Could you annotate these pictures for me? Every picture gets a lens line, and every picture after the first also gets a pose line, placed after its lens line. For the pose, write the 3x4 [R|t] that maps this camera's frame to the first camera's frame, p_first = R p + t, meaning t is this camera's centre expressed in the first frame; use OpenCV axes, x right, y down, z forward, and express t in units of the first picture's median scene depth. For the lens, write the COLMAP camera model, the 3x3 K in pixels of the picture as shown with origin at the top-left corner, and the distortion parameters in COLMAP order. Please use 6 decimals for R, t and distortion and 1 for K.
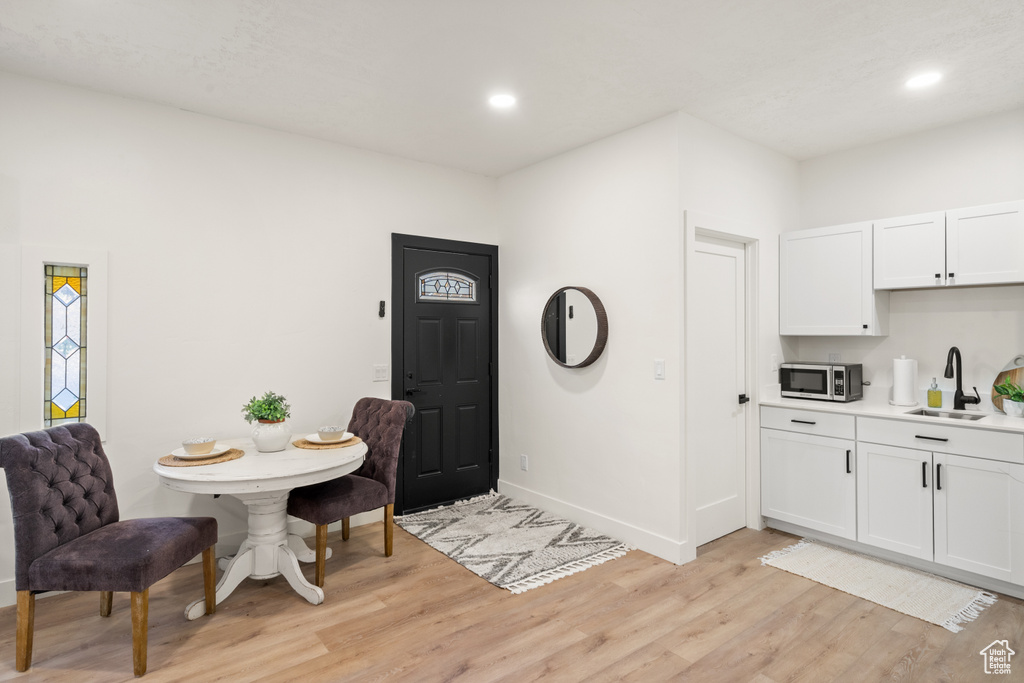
lens RADIAL K [[533.3, 0, 506.3], [0, 533.3, 328.4], [0, 0, 1]] dist [-0.000332, 0.000060]
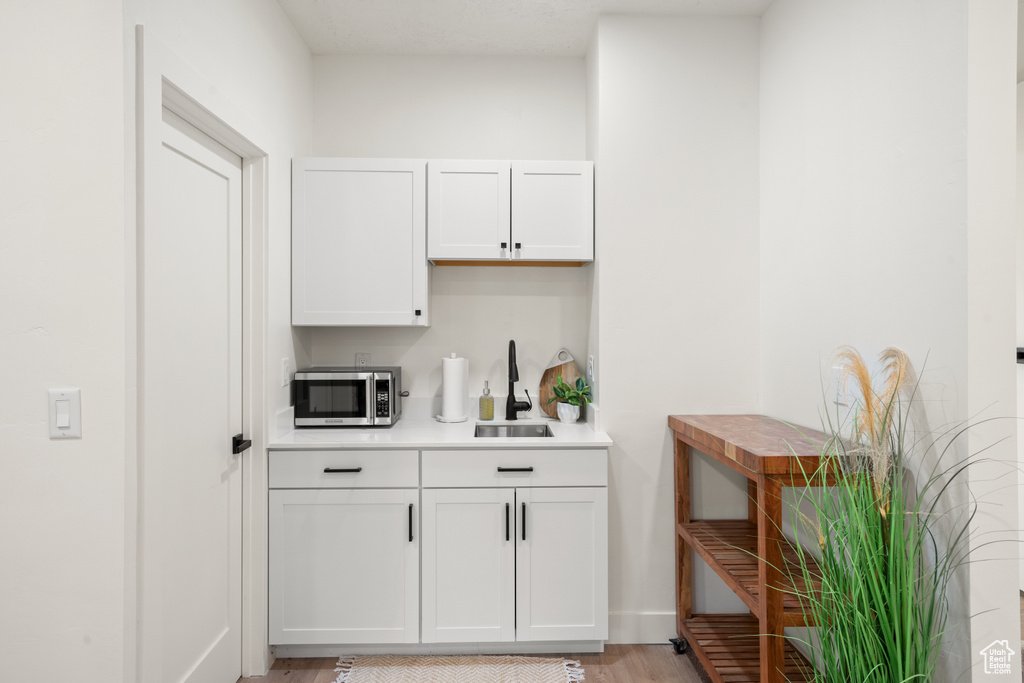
lens RADIAL K [[614.9, 0, 505.5], [0, 614.9, 323.5], [0, 0, 1]] dist [0.010244, 0.001753]
pose [[0.589179, 0.000555, 0.808003, 0.107953], [-0.007274, 0.999963, 0.004618, 0.006224], [-0.807970, -0.008598, 0.589161, 0.458794]]
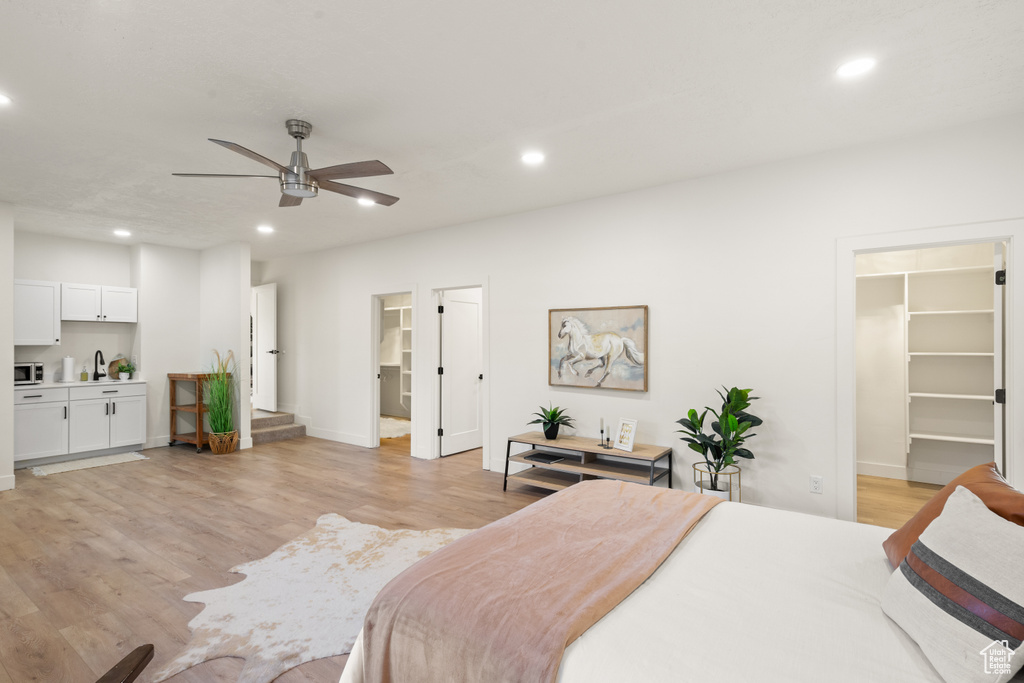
lens RADIAL K [[500.5, 0, 521.1], [0, 500.5, 341.6], [0, 0, 1]] dist [-0.000443, 0.002729]
pose [[-0.294712, 0.006334, 0.955565, -1.452501], [-0.008131, 0.999925, -0.009136, 0.004689], [-0.955552, -0.010462, -0.294638, -0.003627]]
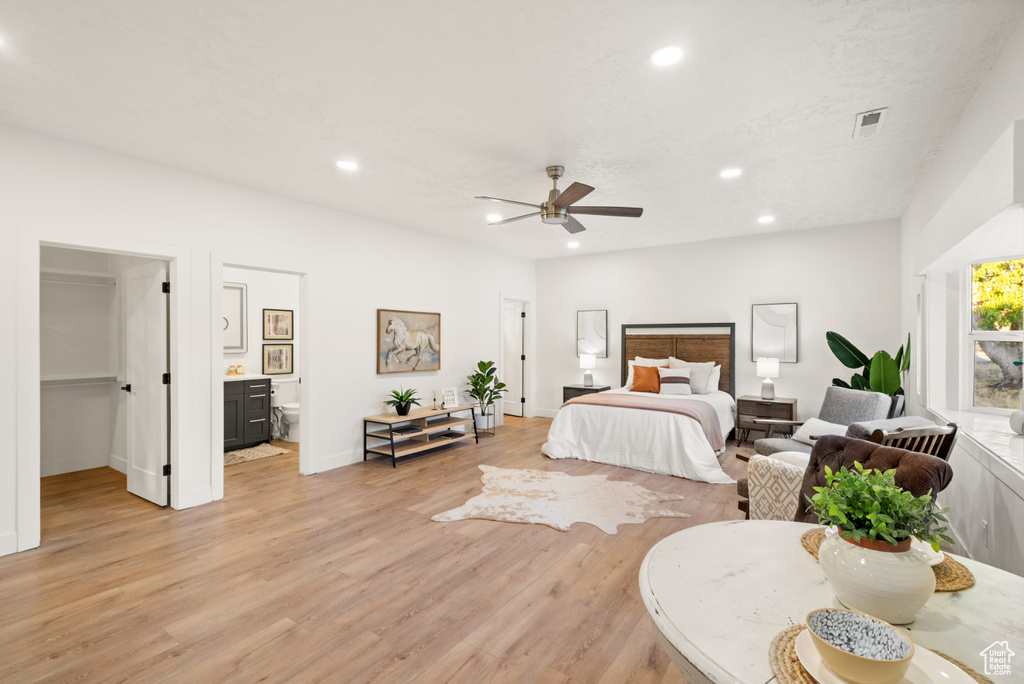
lens RADIAL K [[469.0, 0, 511.9], [0, 469.0, 339.2], [0, 0, 1]] dist [-0.000198, 0.002267]
pose [[-0.948160, 0.001418, -0.317790, -0.038448], [0.004714, 0.999943, -0.009602, 0.017448], [0.317758, -0.010602, -0.948112, 1.110380]]
